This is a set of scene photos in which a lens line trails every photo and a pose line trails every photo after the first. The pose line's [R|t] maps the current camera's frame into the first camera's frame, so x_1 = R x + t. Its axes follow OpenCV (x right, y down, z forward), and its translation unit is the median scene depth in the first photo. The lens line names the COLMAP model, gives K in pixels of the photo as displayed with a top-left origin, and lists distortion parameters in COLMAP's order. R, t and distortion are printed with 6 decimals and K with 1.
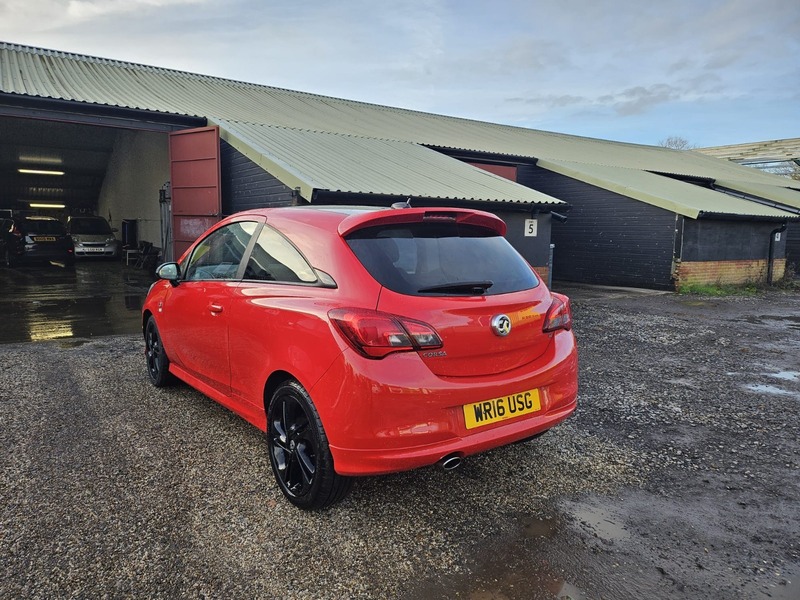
lens RADIAL K [[555.6, 0, 390.0], [0, 555.6, 309.7], [0, 0, 1]] dist [0.085393, -0.084979]
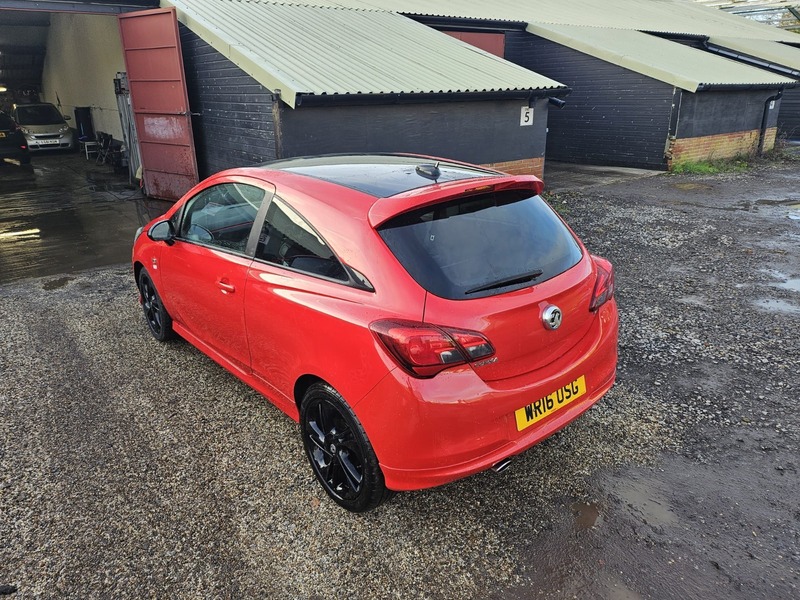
lens RADIAL K [[555.6, 0, 389.8], [0, 555.6, 296.1], [0, 0, 1]] dist [0.085393, -0.084979]
pose [[0.997998, -0.050562, 0.038006, -0.057694], [0.041571, 0.977165, 0.208377, -0.119529], [-0.047674, -0.206380, 0.977310, 0.065095]]
